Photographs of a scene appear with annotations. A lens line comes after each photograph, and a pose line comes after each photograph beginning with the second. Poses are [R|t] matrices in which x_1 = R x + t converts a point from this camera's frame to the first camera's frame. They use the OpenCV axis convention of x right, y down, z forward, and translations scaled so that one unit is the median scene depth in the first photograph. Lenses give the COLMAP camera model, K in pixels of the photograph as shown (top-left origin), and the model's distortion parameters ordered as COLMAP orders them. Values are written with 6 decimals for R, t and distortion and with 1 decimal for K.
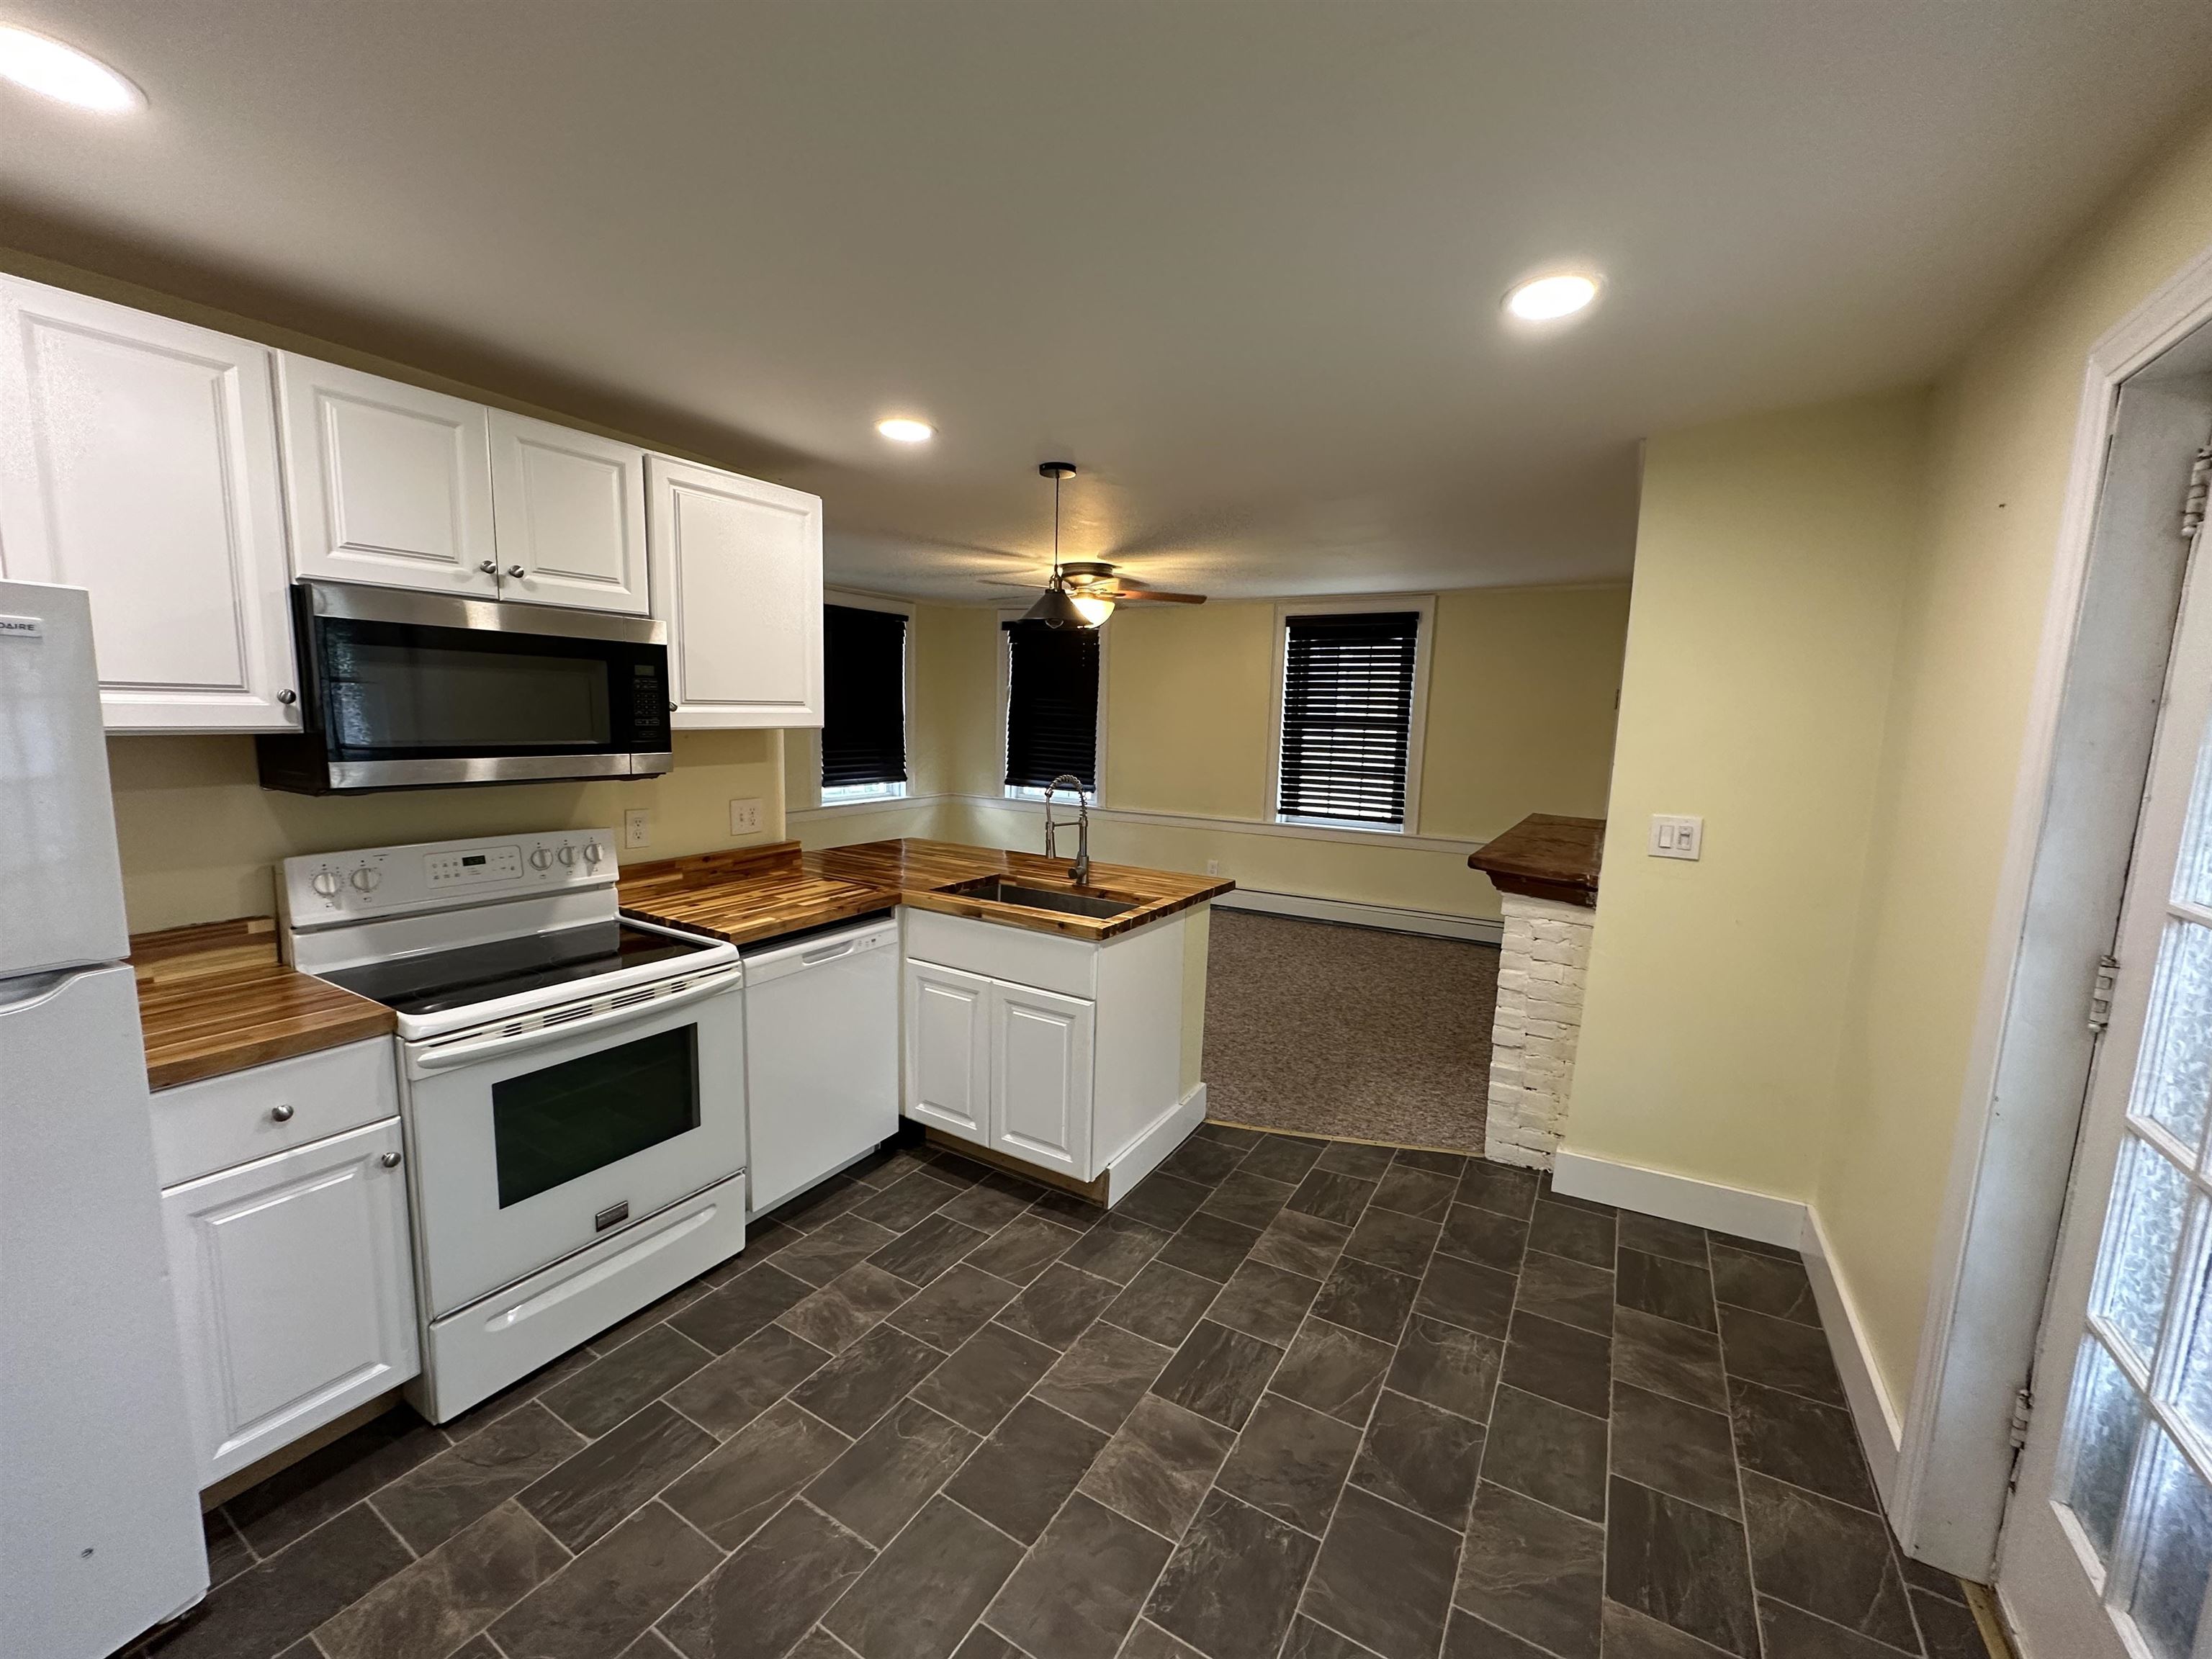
lens RADIAL K [[881.3, 0, 1101.5], [0, 881.3, 831.8], [0, 0, 1]] dist [-0.003699, 0.001259]
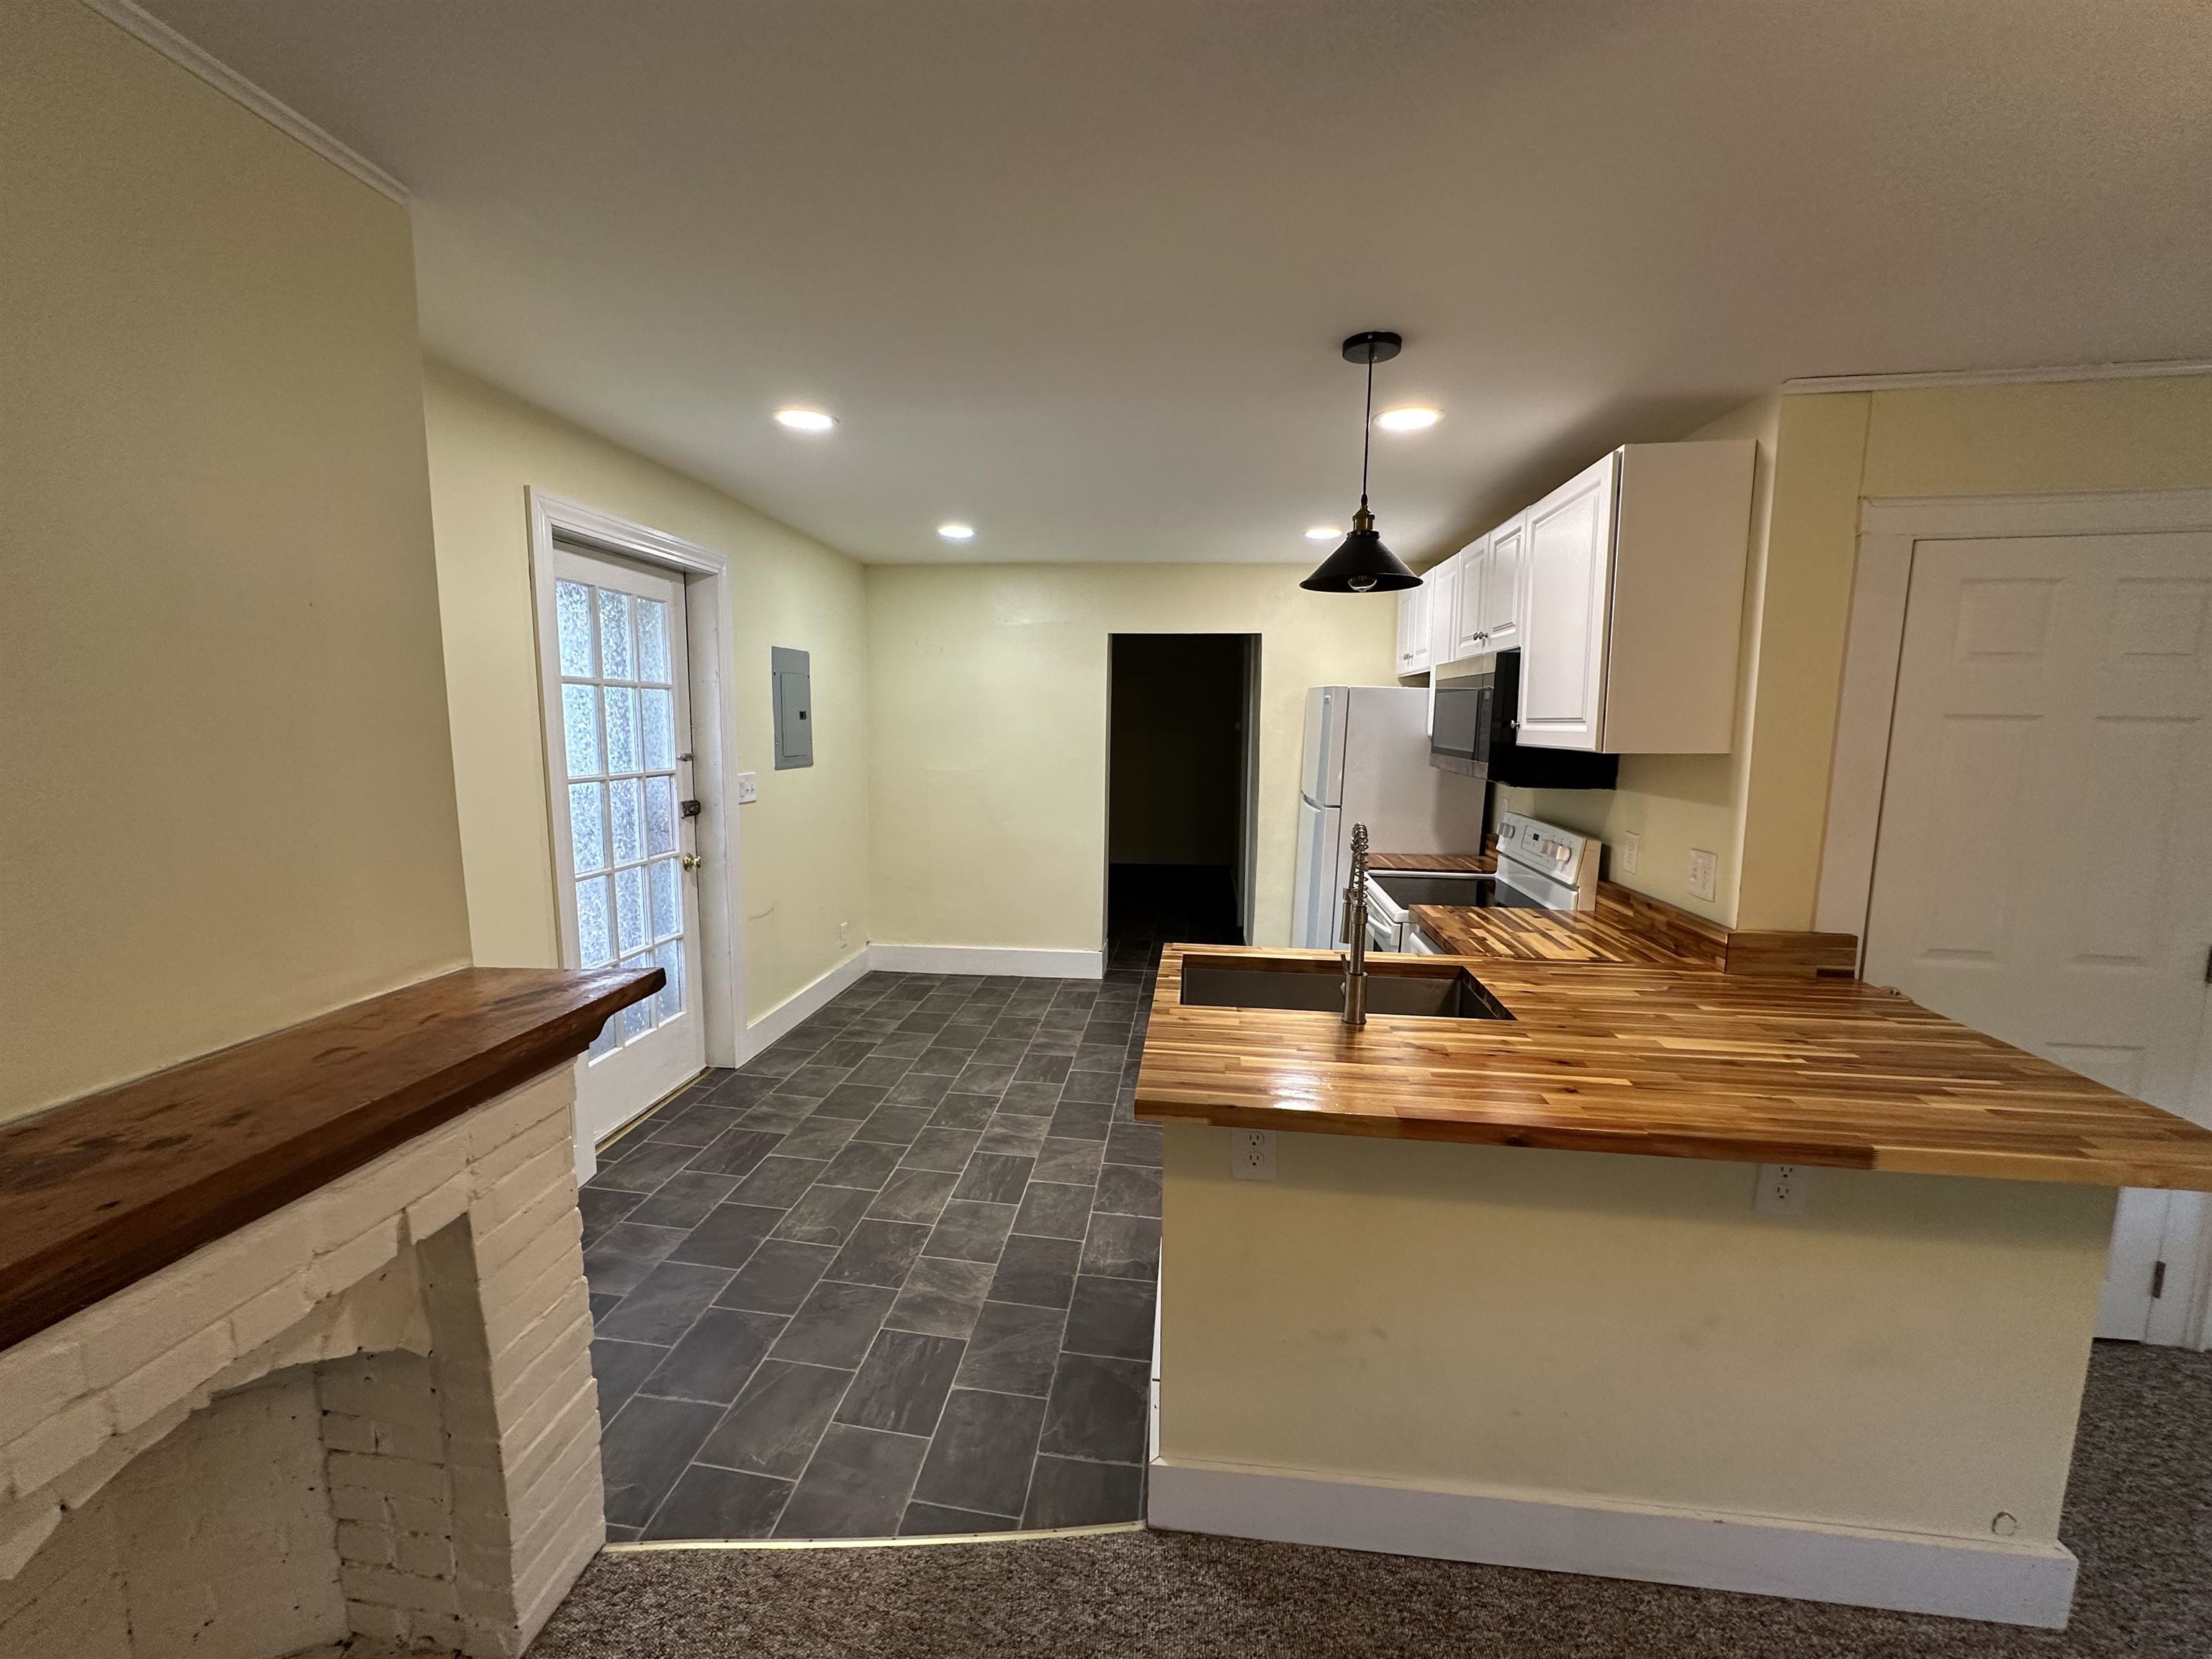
lens RADIAL K [[881.3, 0, 1099.6], [0, 881.3, 827.4], [0, 0, 1]] dist [-0.003699, 0.001259]
pose [[-0.911171, 0.014989, -0.411755, 0.421545], [-0.093613, 0.965672, 0.242311, -0.216532], [0.401252, 0.259332, -0.878489, 1.641666]]
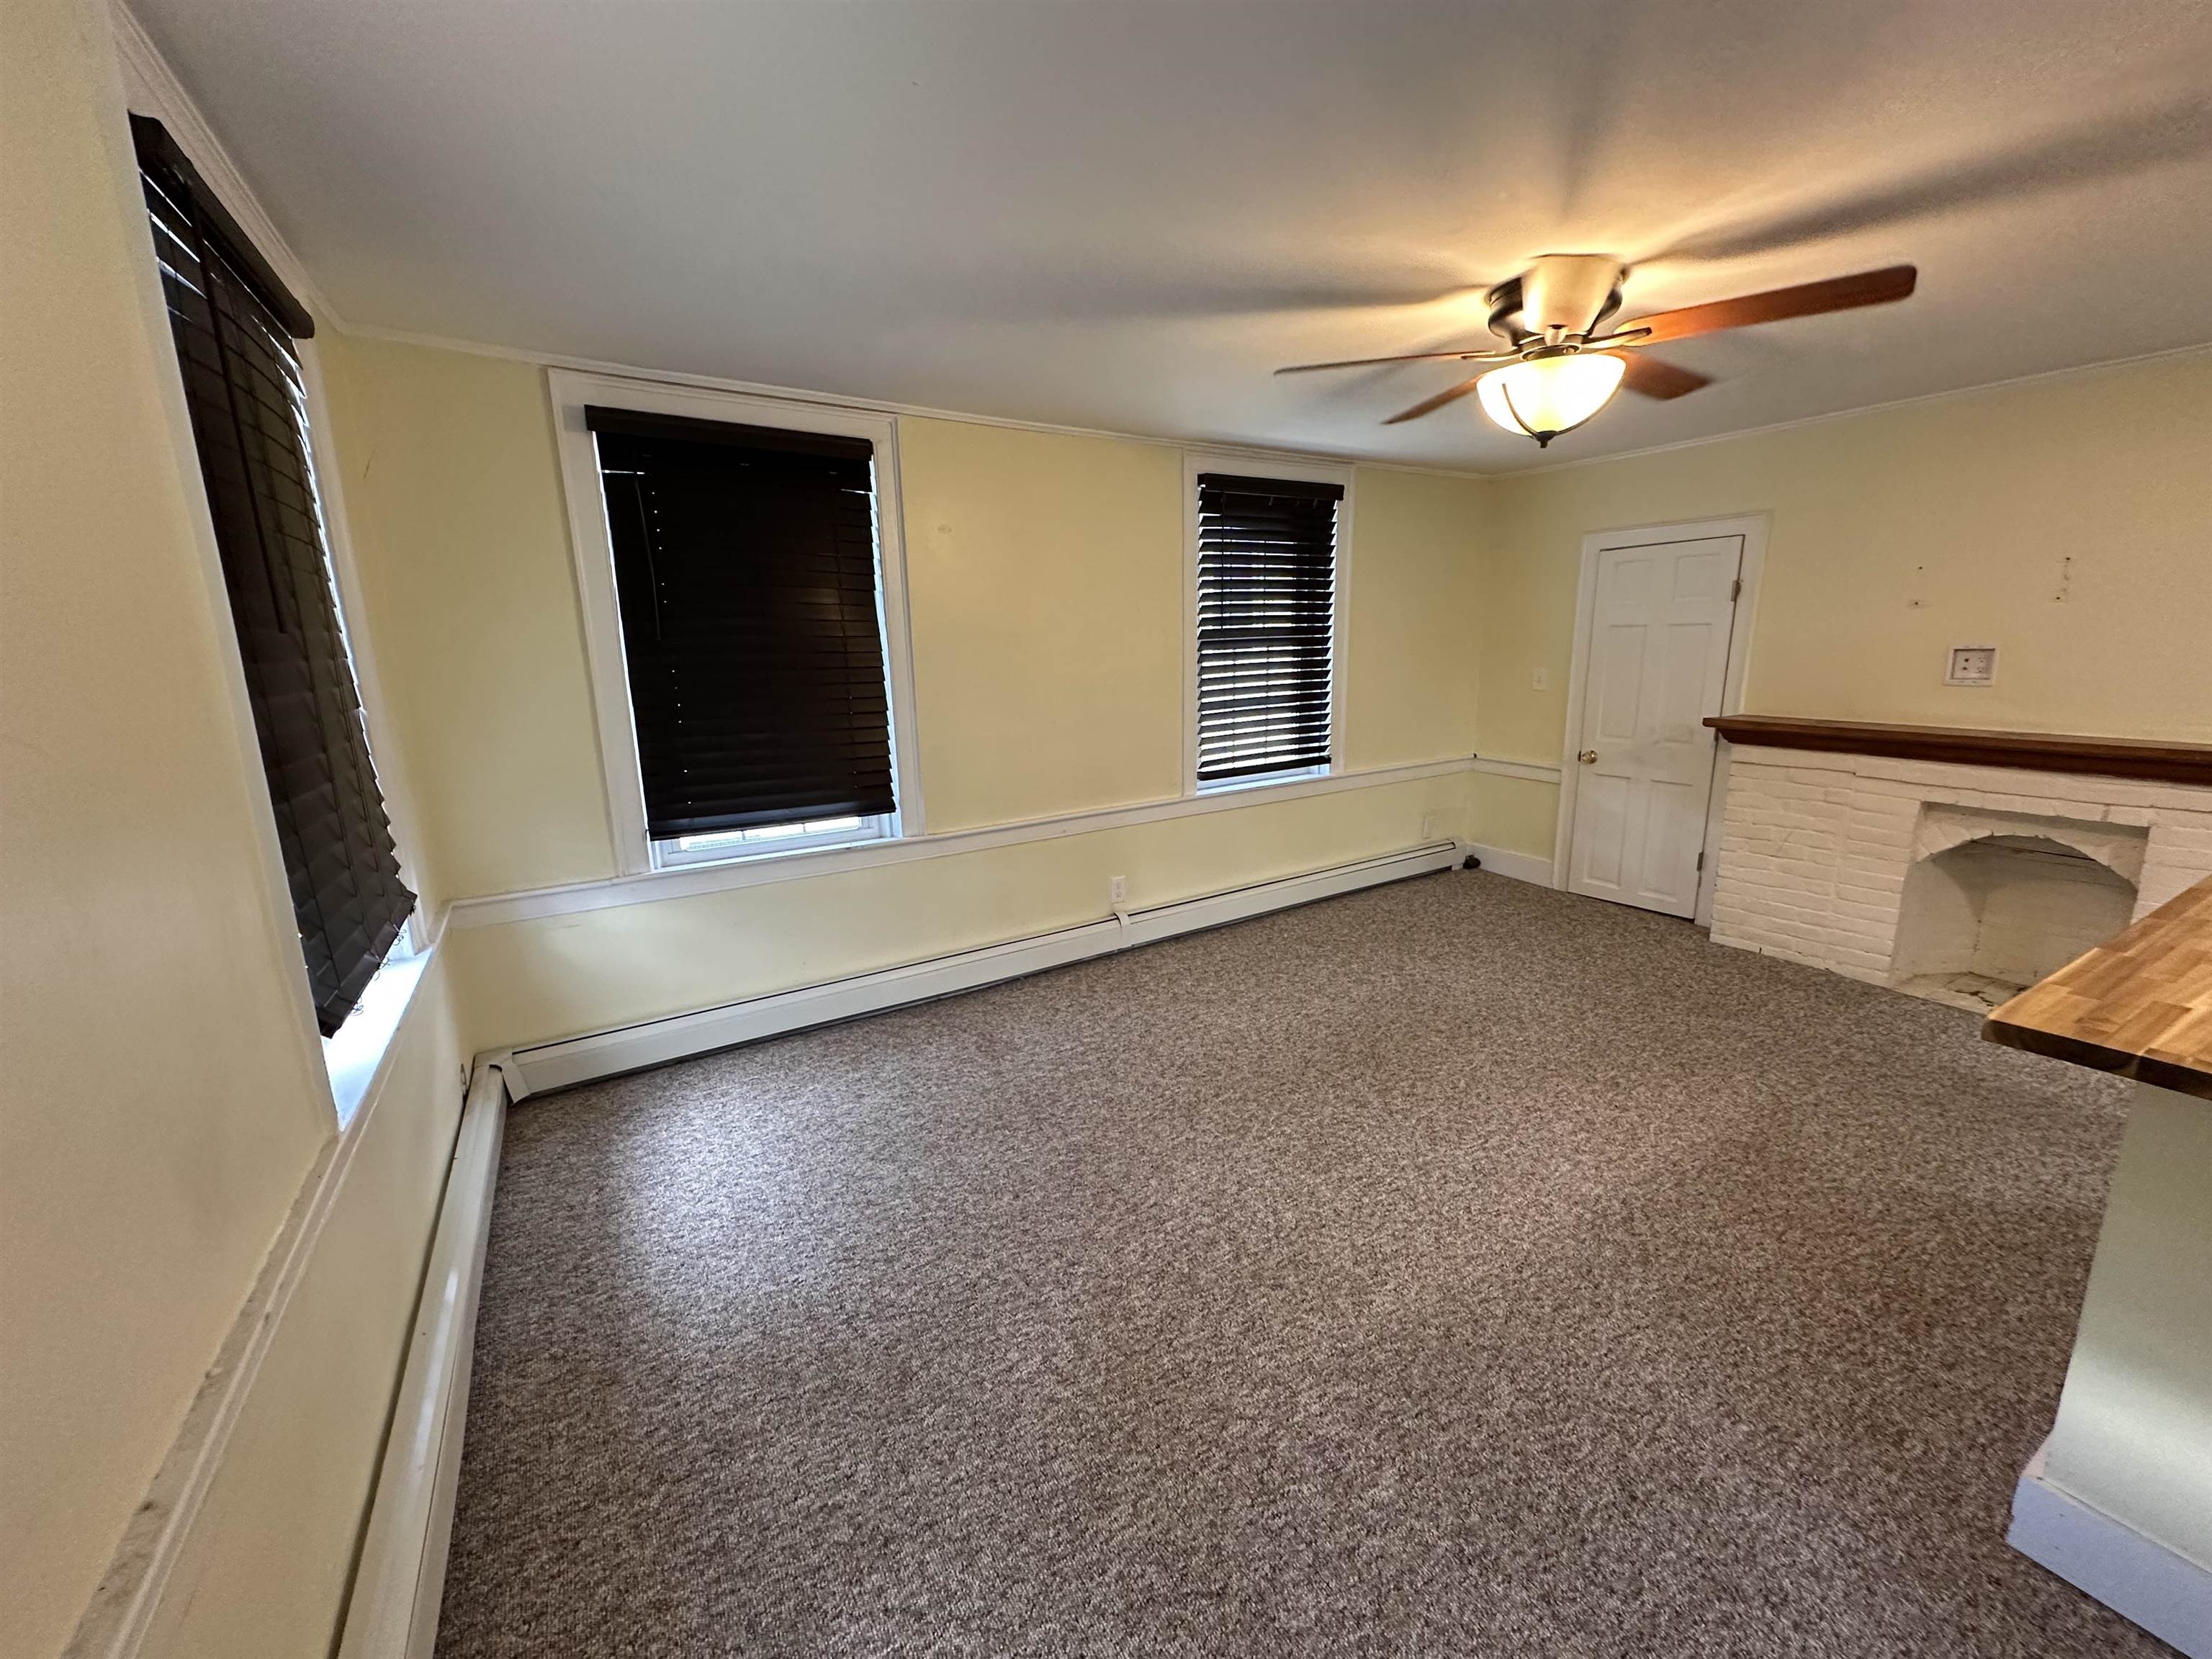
lens RADIAL K [[881.3, 0, 1104.5], [0, 881.3, 828.6], [0, 0, 1]] dist [-0.003699, 0.001259]
pose [[0.472487, -0.226781, 0.851661, -0.964494], [0.160495, 0.972310, 0.169867, -0.259484], [-0.866601, 0.056427, 0.495801, 1.721119]]
